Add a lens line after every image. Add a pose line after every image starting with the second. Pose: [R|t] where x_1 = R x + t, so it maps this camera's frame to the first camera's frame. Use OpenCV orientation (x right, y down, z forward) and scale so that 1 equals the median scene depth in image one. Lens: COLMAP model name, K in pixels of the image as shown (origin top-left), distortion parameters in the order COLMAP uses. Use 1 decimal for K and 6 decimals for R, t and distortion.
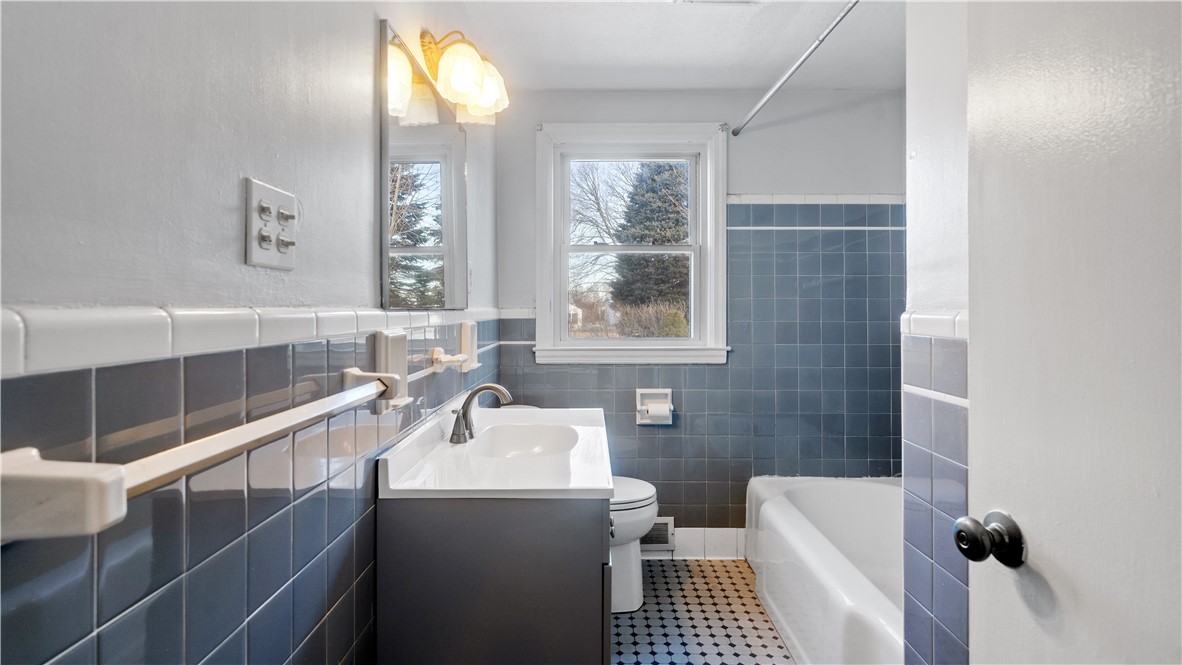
lens RADIAL K [[581.7, 0, 592.0], [0, 581.7, 336.7], [0, 0, 1]] dist [-0.001123, -0.000011]
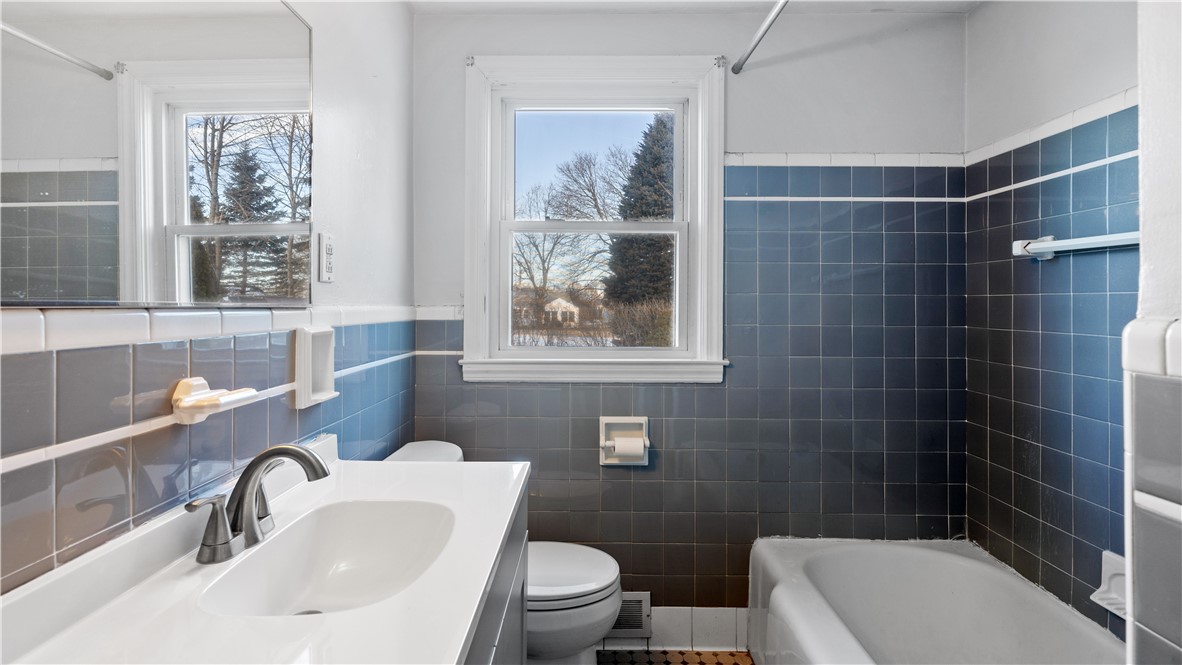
lens RADIAL K [[574.5, 0, 591.0], [0, 574.5, 332.5], [0, 0, 1]] dist [0.000821, 0.000239]
pose [[0.999986, 0.004922, -0.002144, 0.065946], [-0.004928, 0.999984, -0.002658, -0.014577], [0.002131, 0.002668, 0.999994, 0.274954]]
